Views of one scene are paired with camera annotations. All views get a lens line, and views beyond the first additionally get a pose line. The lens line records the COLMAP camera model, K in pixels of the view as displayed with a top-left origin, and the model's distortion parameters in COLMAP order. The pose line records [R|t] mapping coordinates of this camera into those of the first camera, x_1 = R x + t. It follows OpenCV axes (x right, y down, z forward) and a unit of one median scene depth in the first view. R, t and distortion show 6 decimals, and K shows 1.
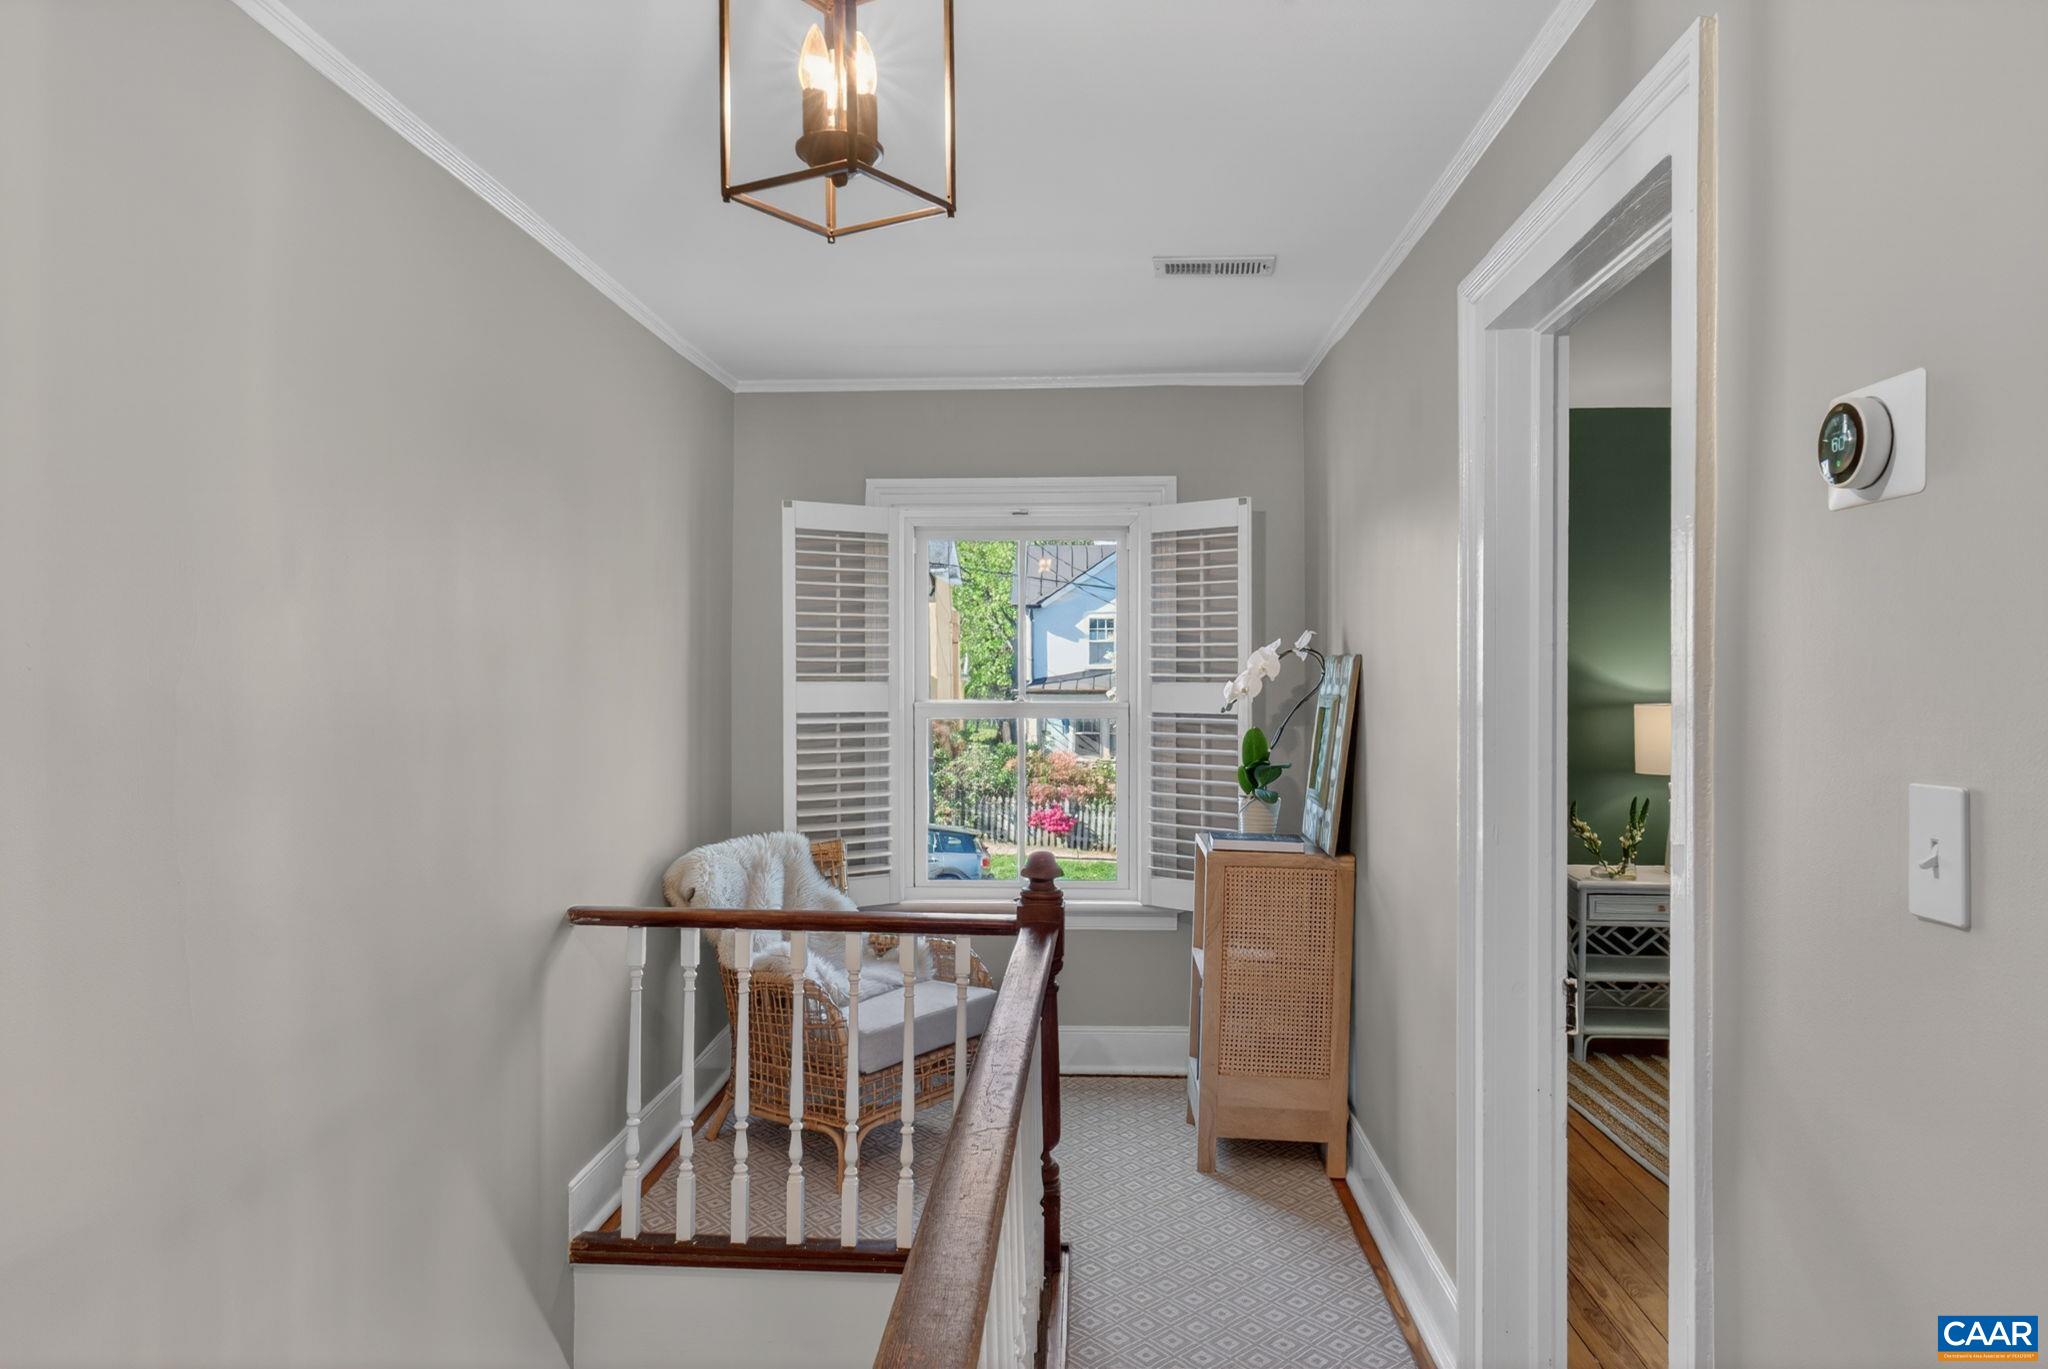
lens RADIAL K [[1399.2, 0, 1024.0], [0, 1399.2, 684.5], [0, 0, 1]] dist [0.002229, 0.000267]
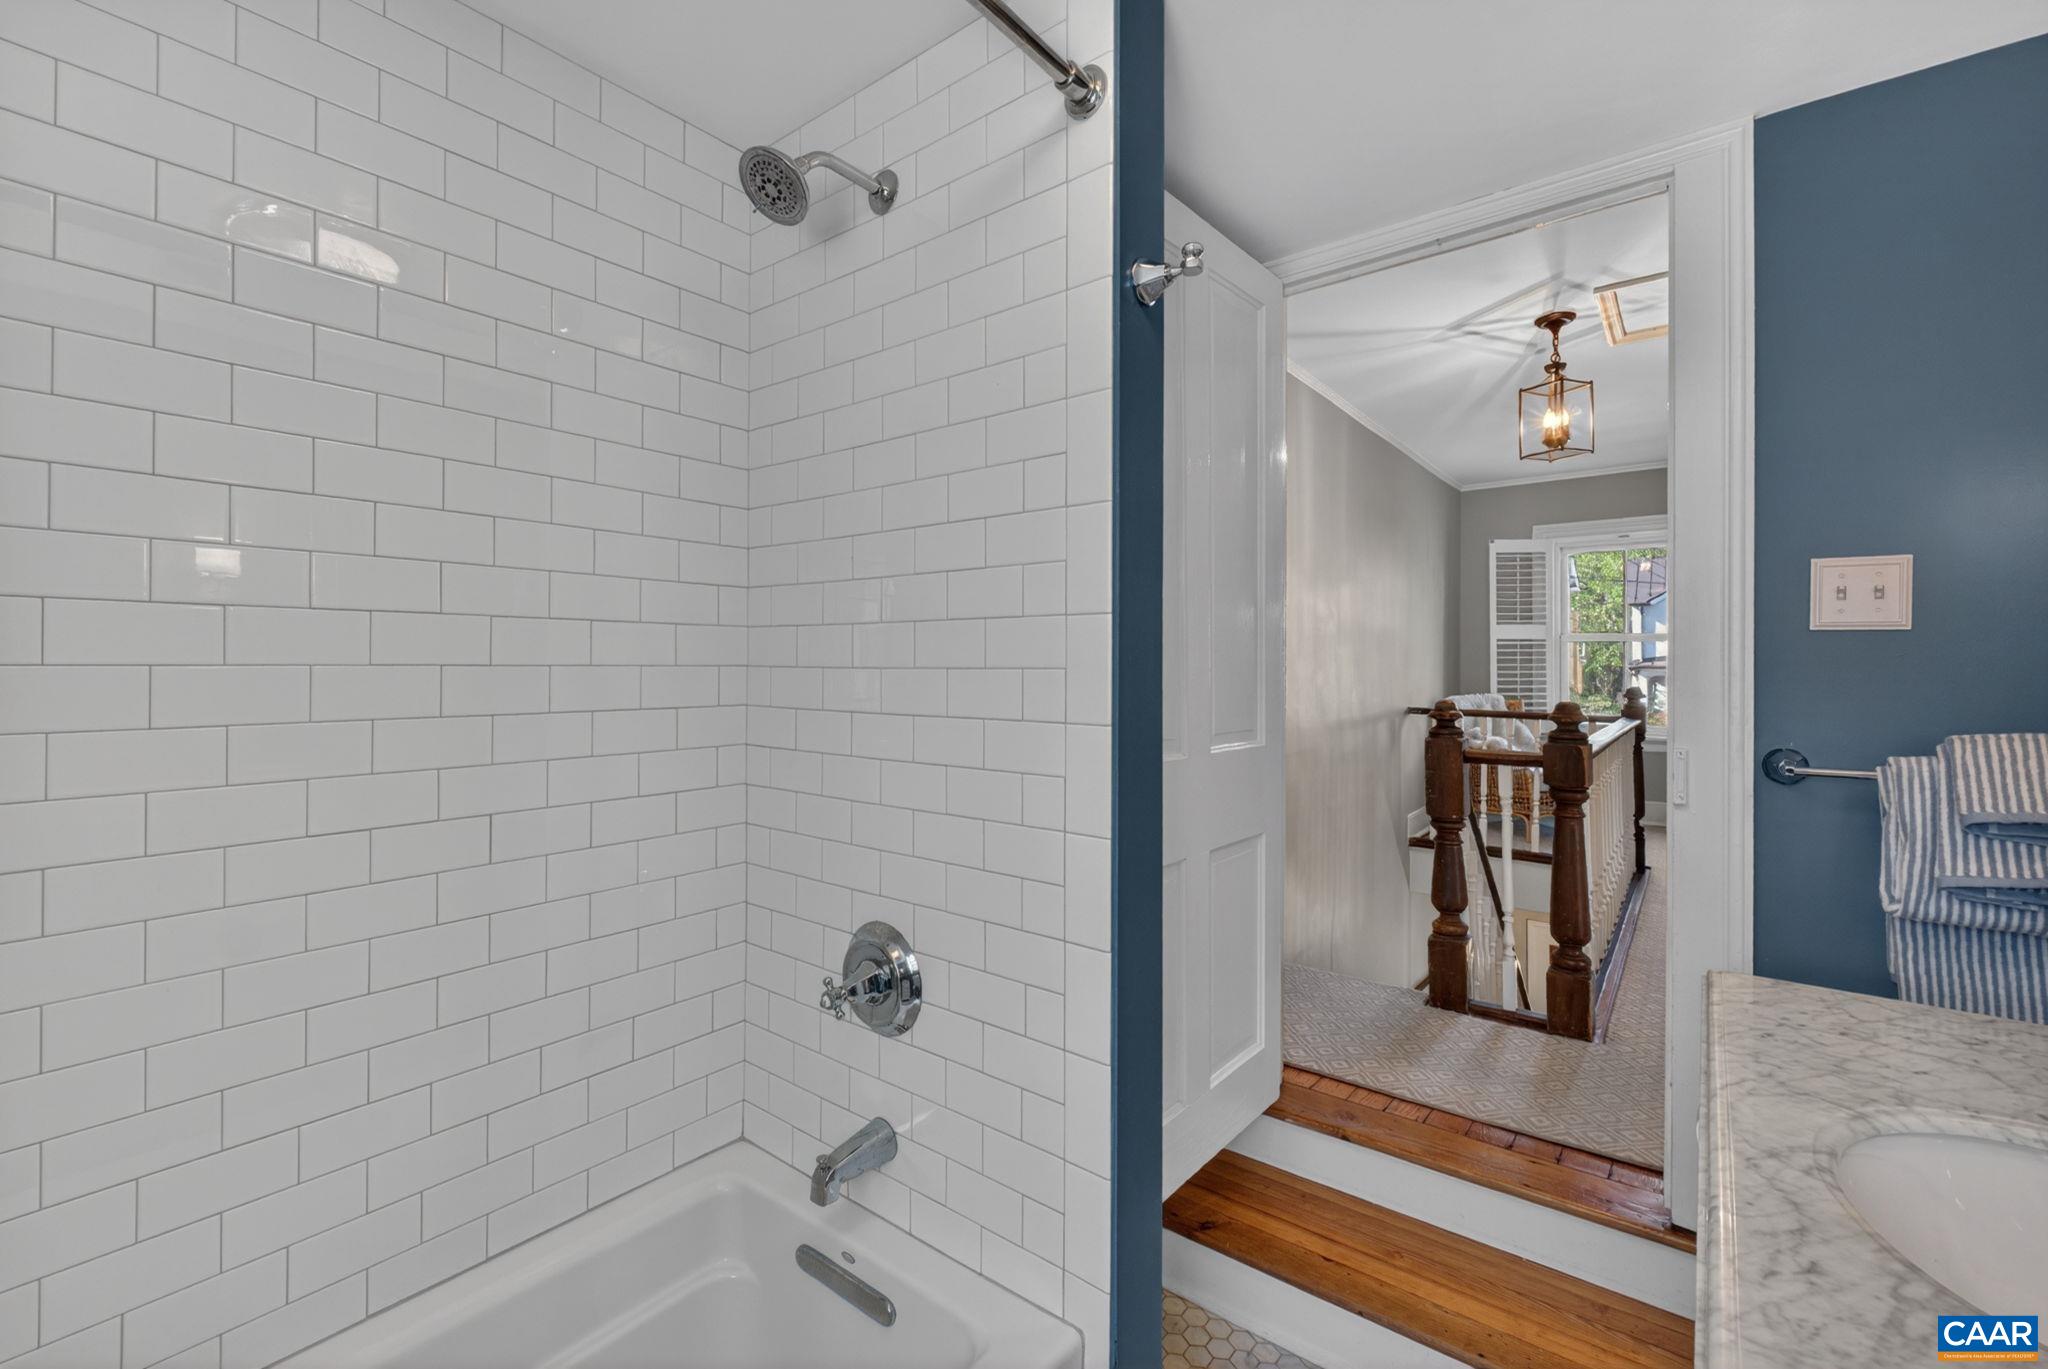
lens RADIAL K [[863.4, 0, 1033.4], [0, 863.4, 662.7], [0, 0, 1]] dist [-0.002651, -0.000309]
pose [[0.819949, -0.004835, -0.572416, 0.010492], [0.002917, 0.999987, -0.004268, 0.059887], [0.572429, 0.001830, 0.819952, -0.480374]]
